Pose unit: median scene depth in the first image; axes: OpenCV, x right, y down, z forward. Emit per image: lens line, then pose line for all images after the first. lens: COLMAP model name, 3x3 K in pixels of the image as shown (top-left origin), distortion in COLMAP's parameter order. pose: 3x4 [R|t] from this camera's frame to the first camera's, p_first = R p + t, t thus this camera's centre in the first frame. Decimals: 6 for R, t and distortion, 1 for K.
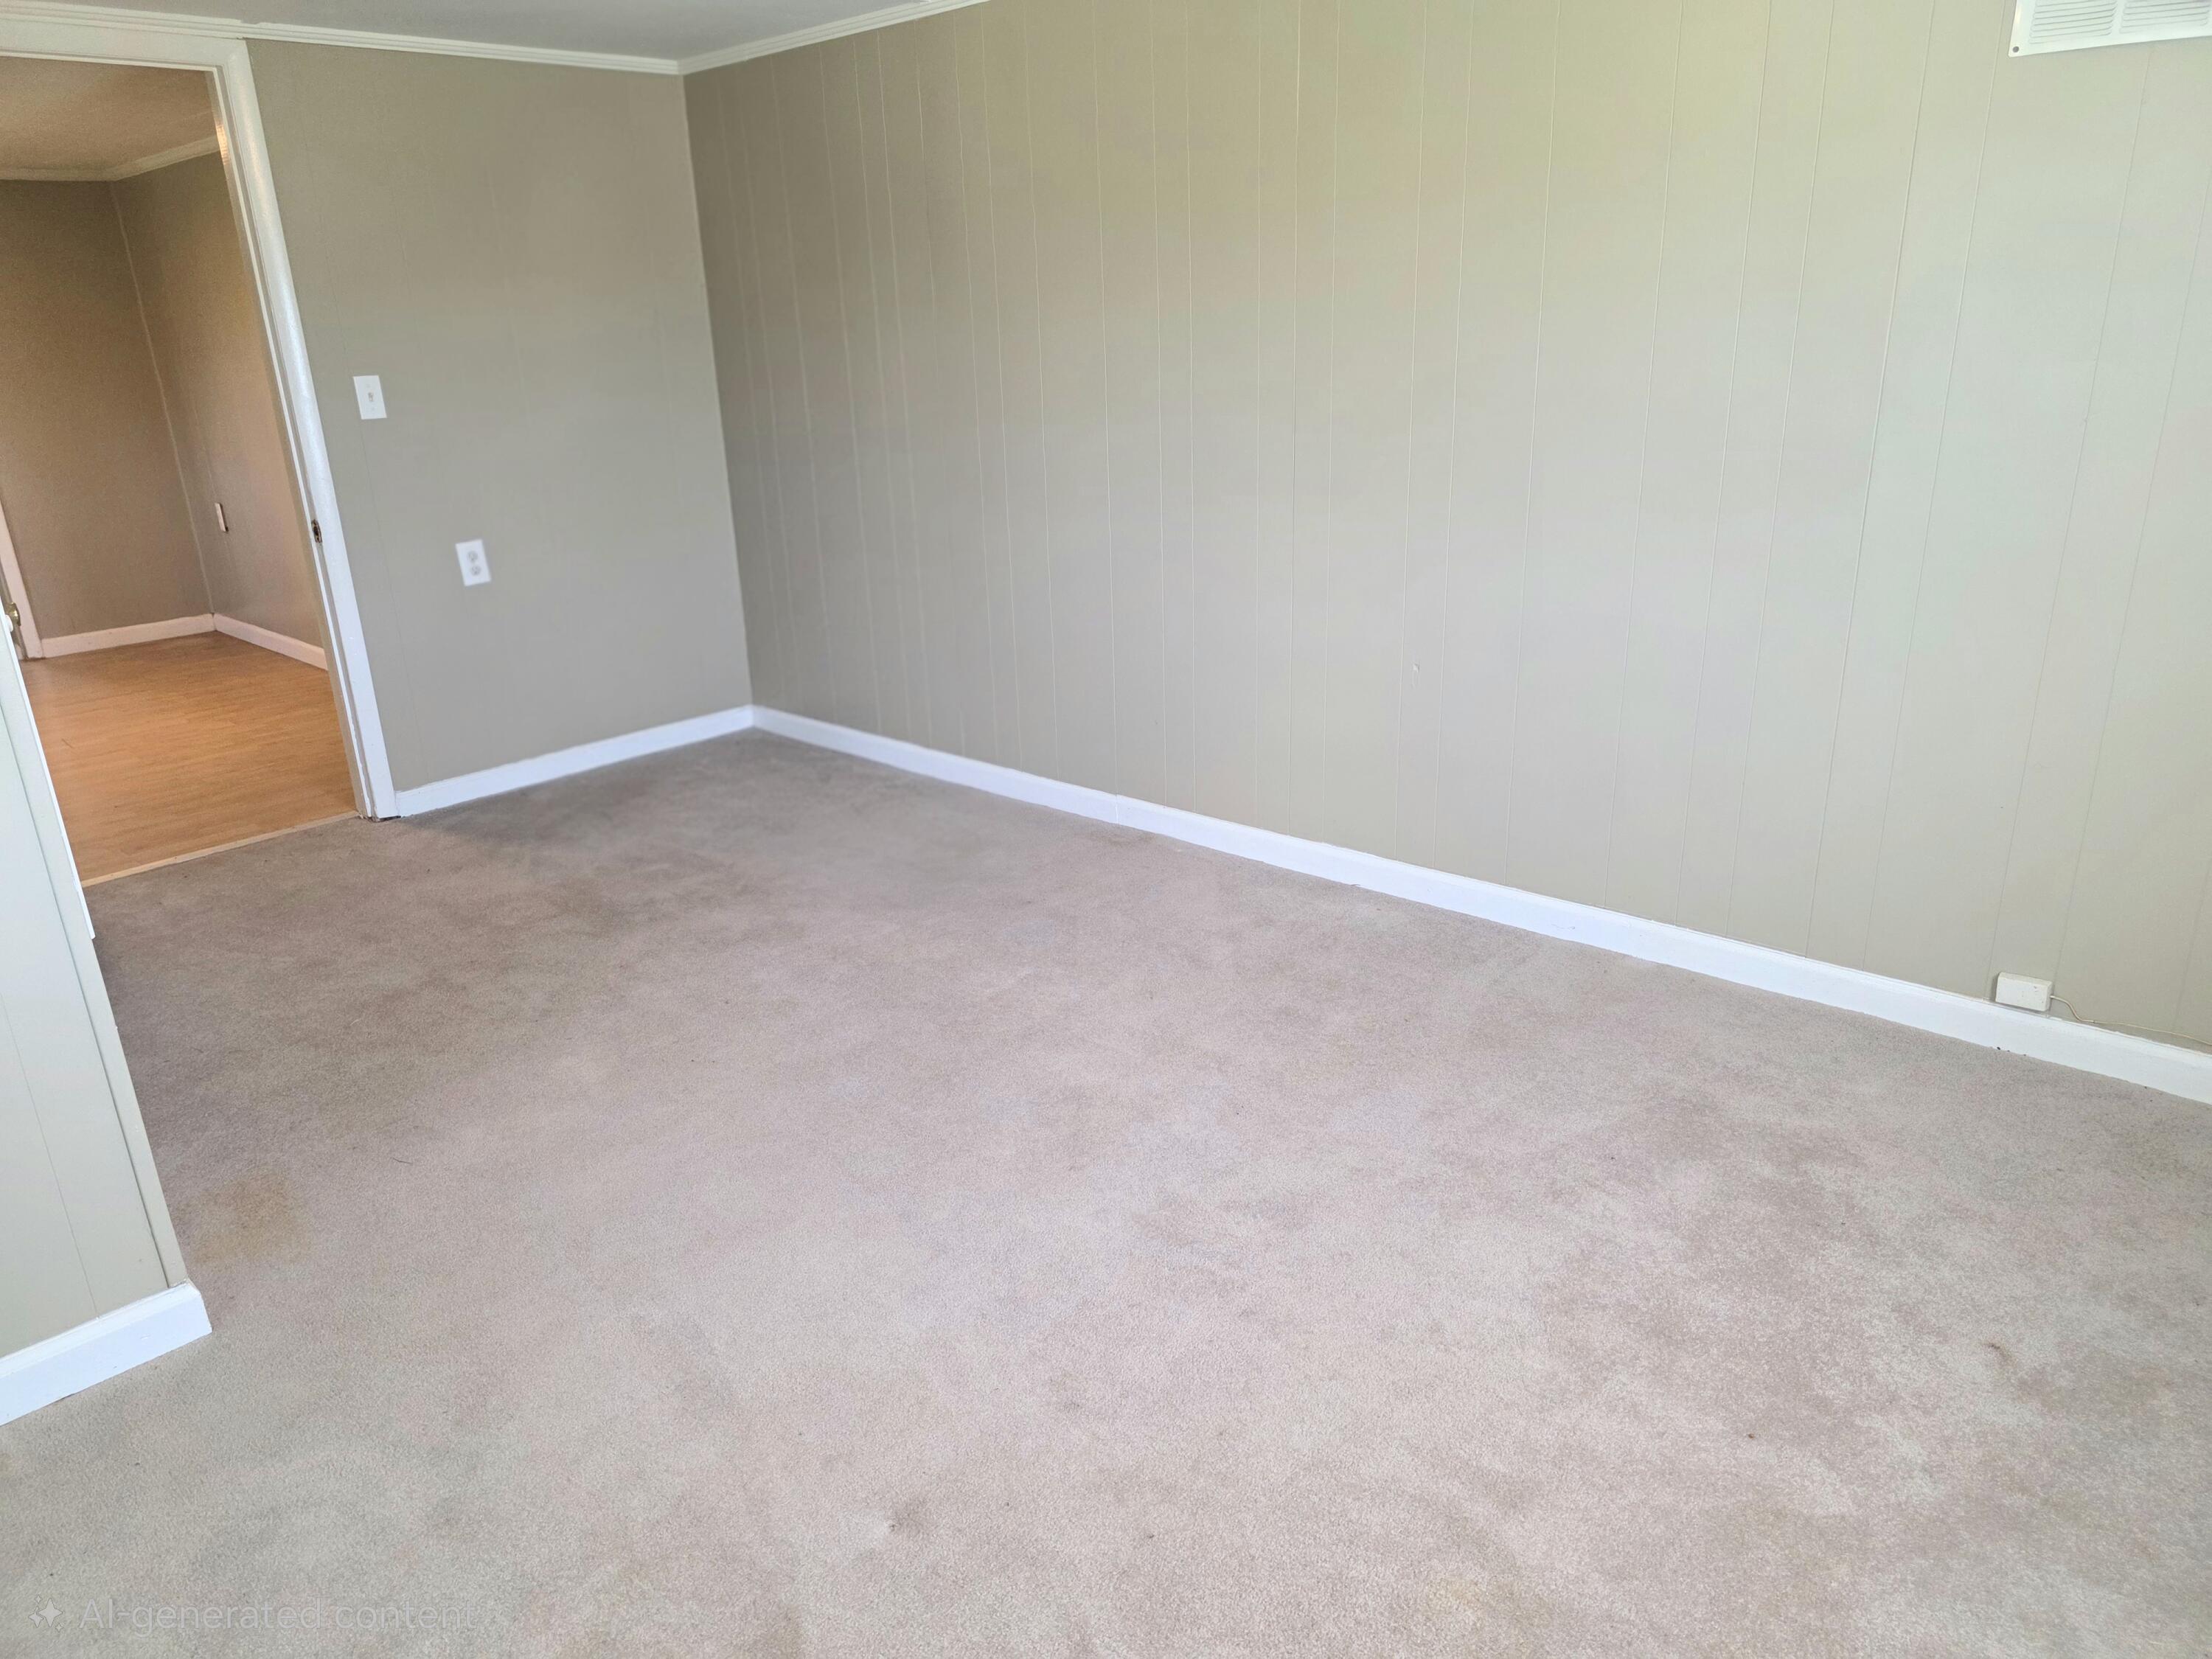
lens RADIAL K [[1493.7, 0, 1115.9], [0, 1493.7, 843.0], [0, 0, 1]] dist [0.034653, -0.033586]
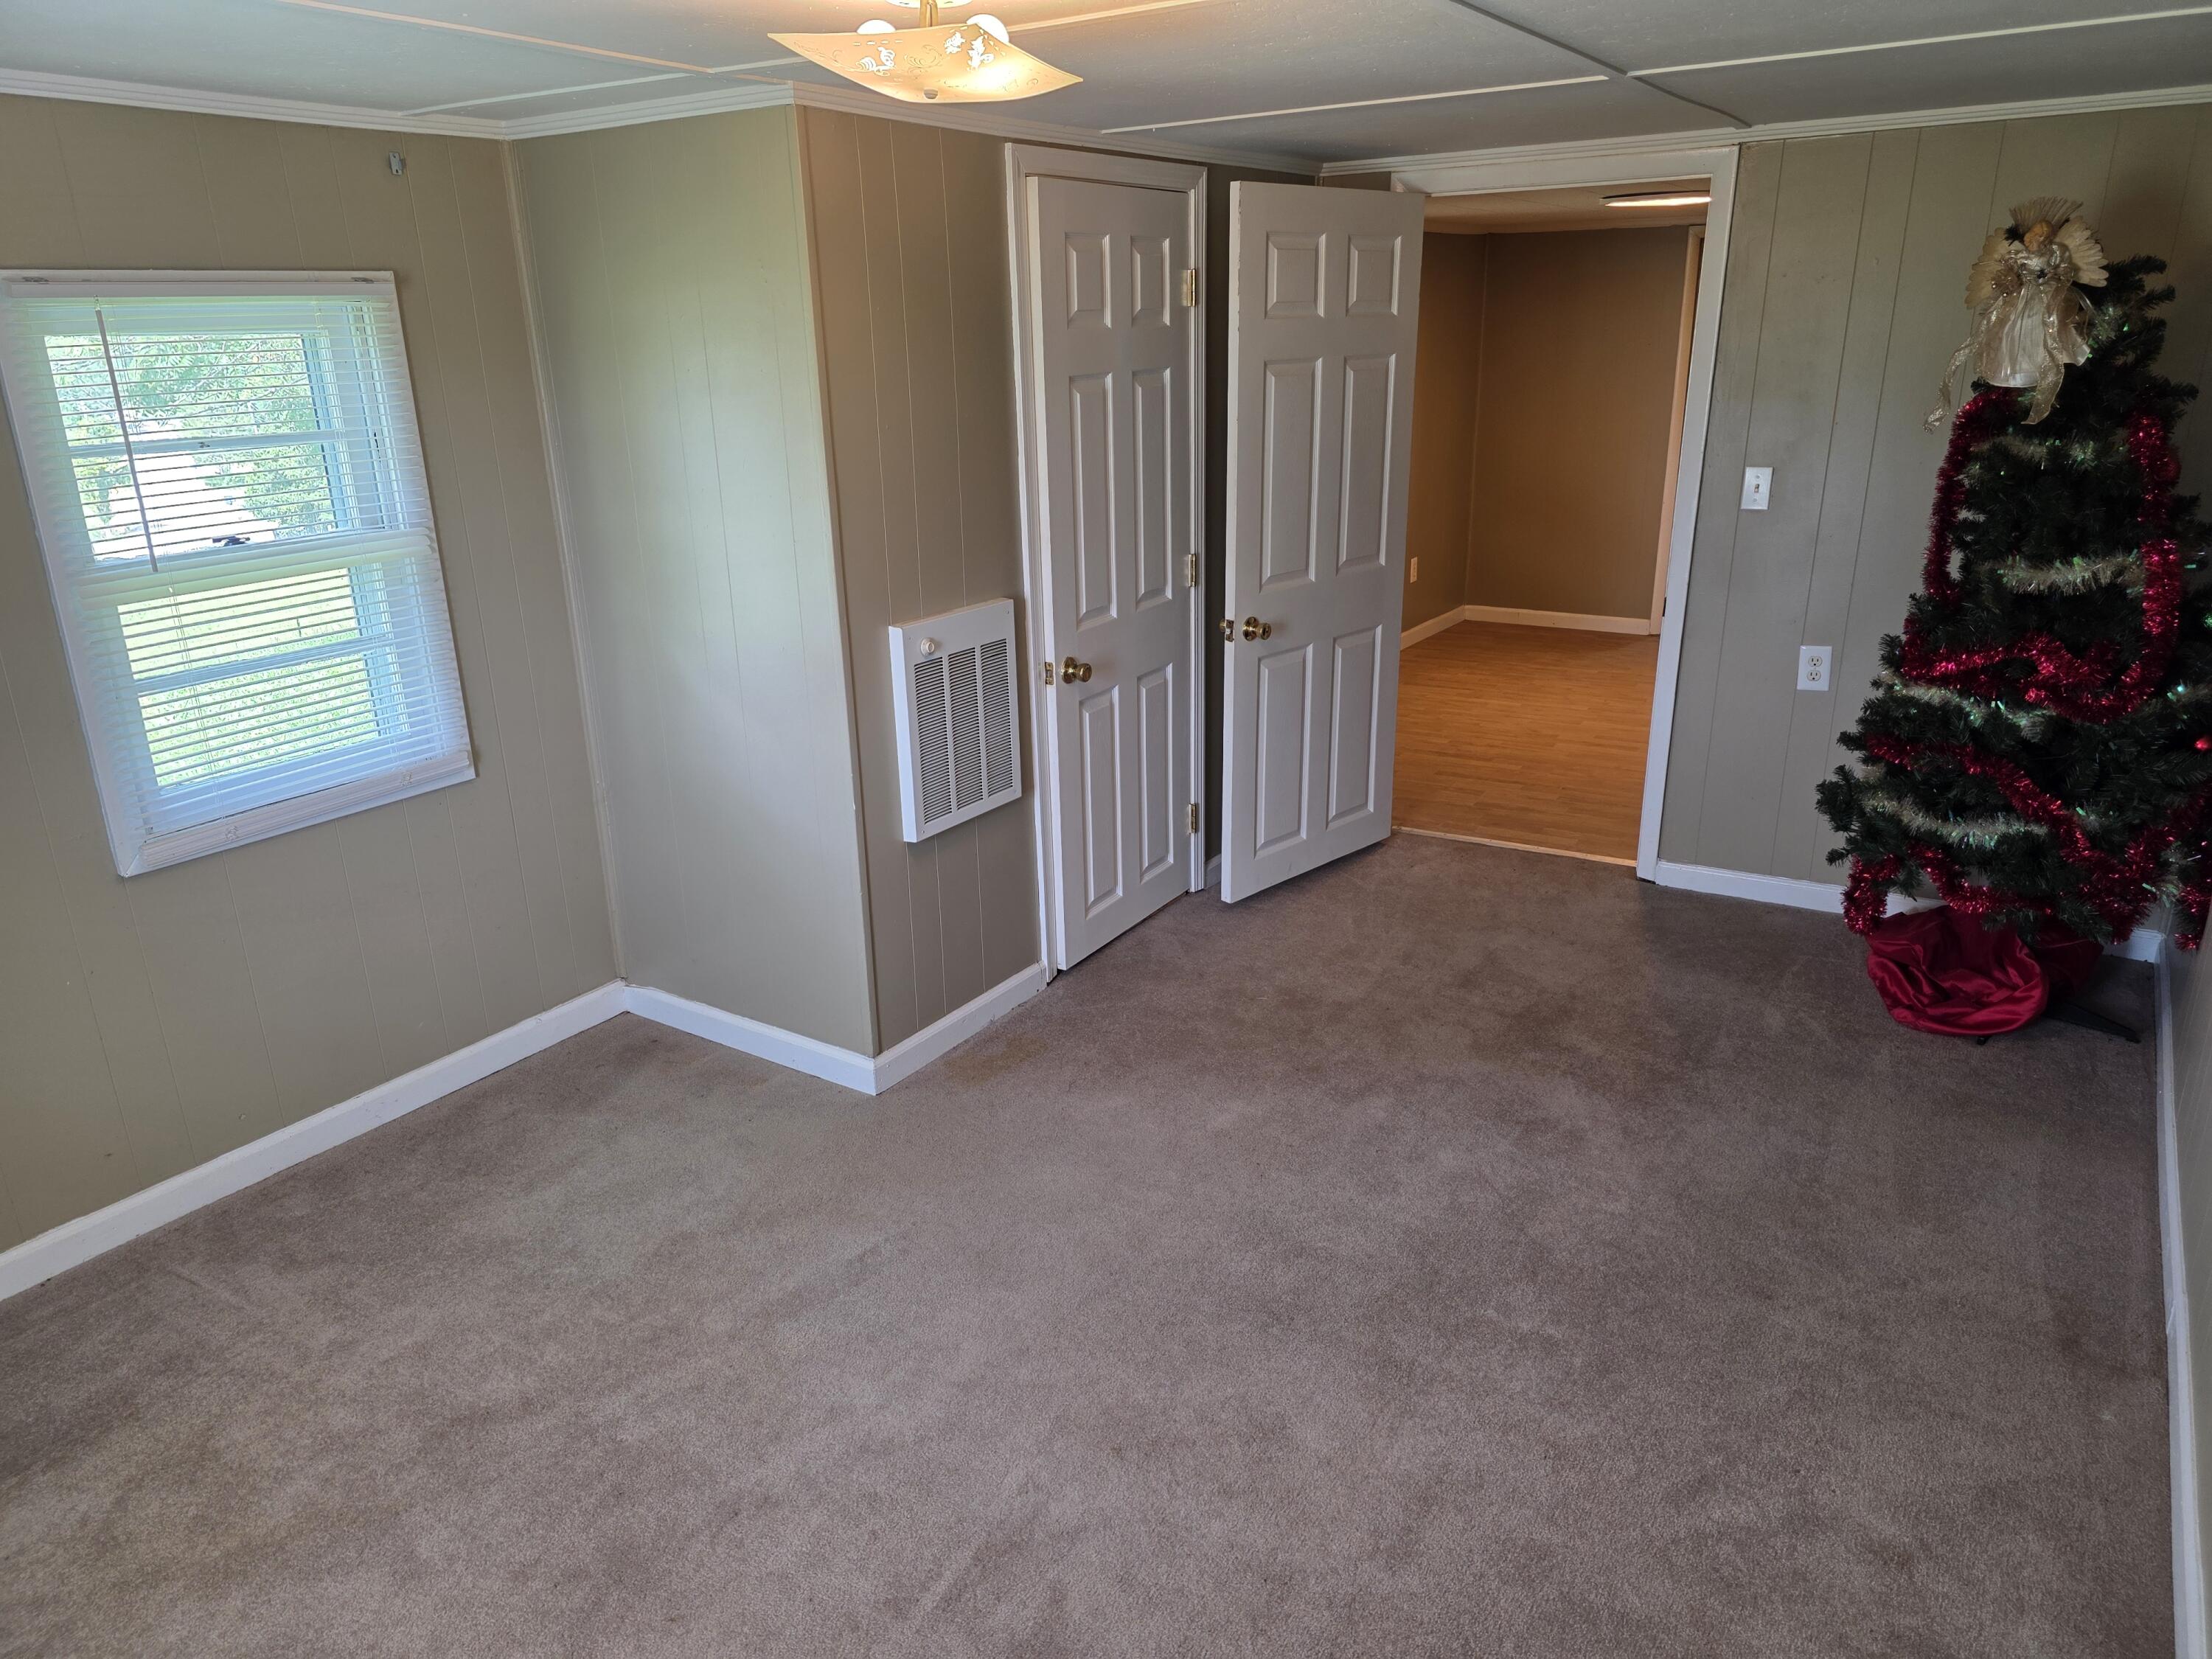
lens RADIAL K [[1493.7, 0, 1169.2], [0, 1493.7, 835.6], [0, 0, 1]] dist [0.034653, -0.033586]
pose [[0.166854, 0.341581, -0.924923, 0.480434], [-0.309056, 0.908917, 0.279917, -0.271150], [0.936293, 0.239148, 0.257224, 0.482971]]
